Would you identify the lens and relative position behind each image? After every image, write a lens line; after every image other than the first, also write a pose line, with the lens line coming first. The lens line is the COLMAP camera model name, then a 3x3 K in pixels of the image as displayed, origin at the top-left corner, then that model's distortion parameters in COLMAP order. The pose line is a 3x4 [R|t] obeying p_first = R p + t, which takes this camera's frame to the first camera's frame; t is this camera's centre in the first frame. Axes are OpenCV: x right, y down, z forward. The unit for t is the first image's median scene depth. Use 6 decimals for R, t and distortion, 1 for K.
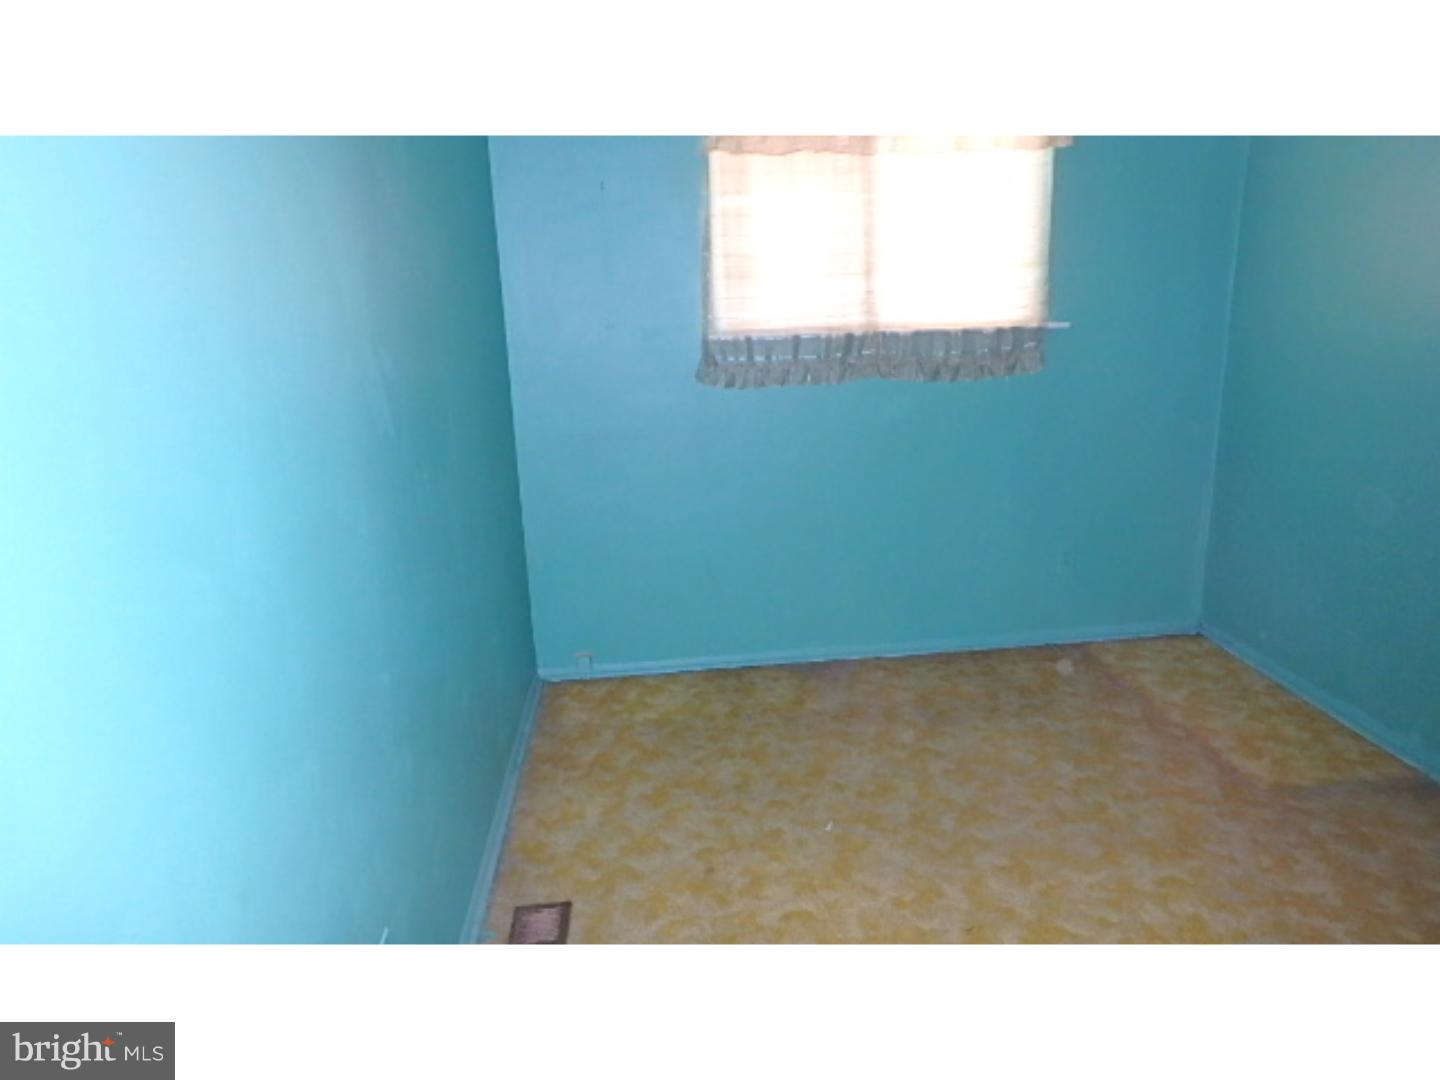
lens RADIAL K [[900.3, 0, 718.6], [0, 900.3, 541.6], [0, 0, 1]] dist [-0.002358, 0.005414]
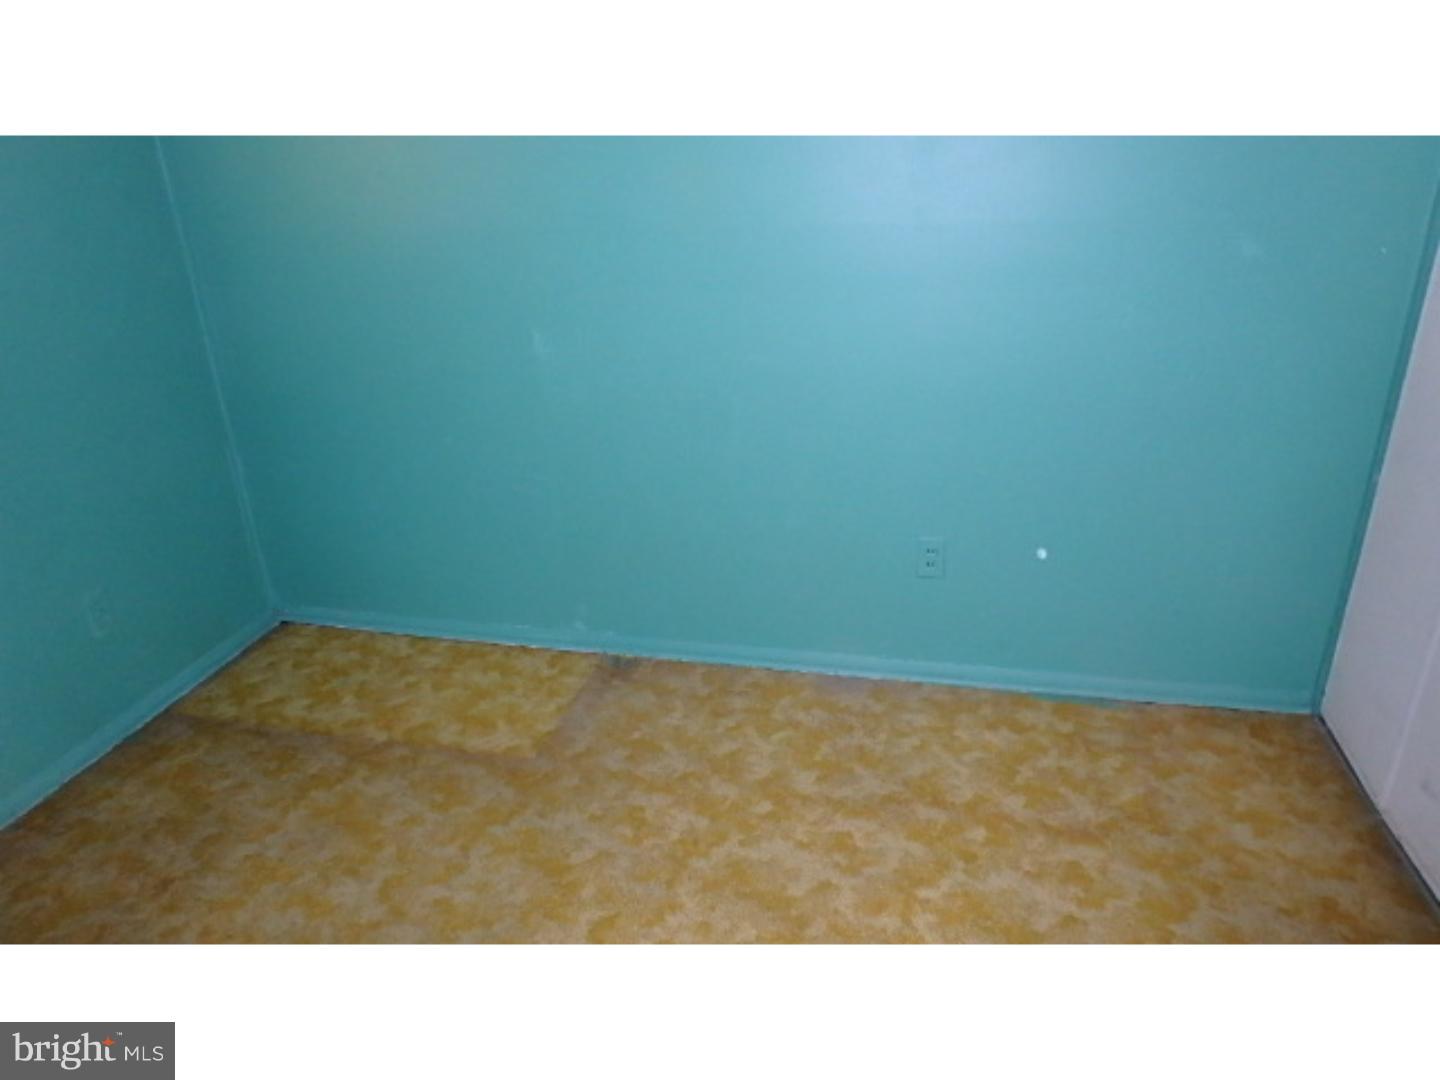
lens RADIAL K [[900.3, 0, 720.6], [0, 900.3, 536.6], [0, 0, 1]] dist [-0.002358, 0.005414]
pose [[0.329497, -0.380239, 0.864205, -0.023329], [0.301492, 0.909772, 0.285338, -0.106738], [-0.894726, 0.166532, 0.414406, 0.359796]]
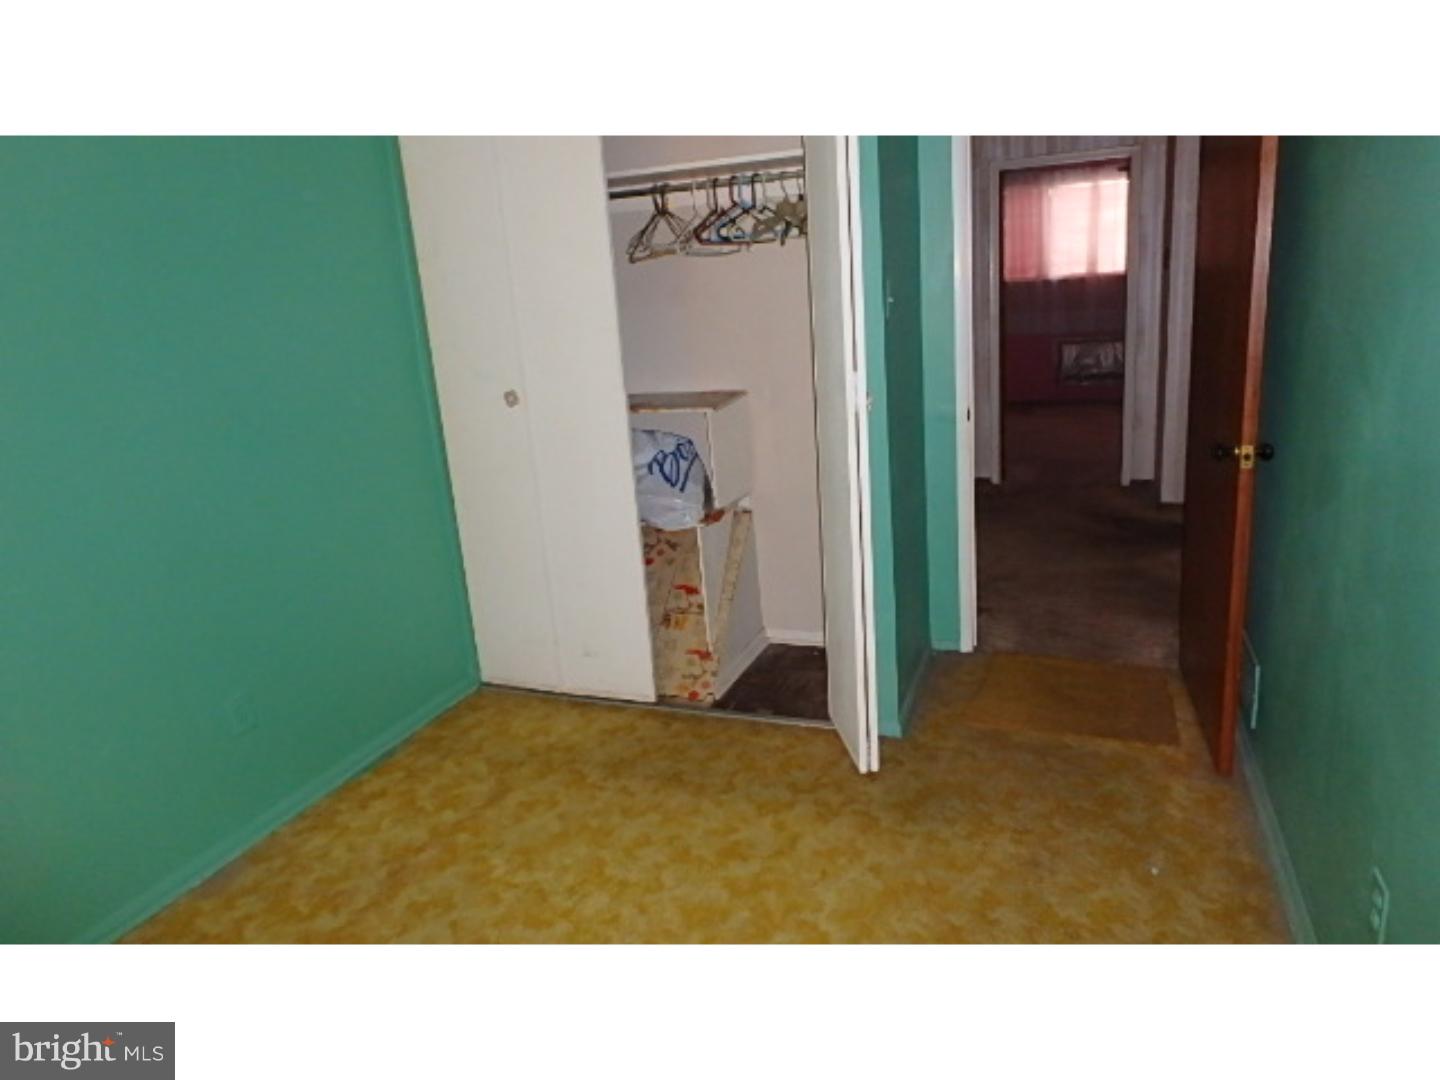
lens RADIAL K [[900.3, 0, 718.1], [0, 900.3, 540.4], [0, 0, 1]] dist [-0.002358, 0.005414]
pose [[-0.870693, -0.051131, 0.489162, -0.113594], [0.226994, 0.840539, 0.491902, -0.351054], [-0.436311, 0.539333, -0.720245, 1.157122]]
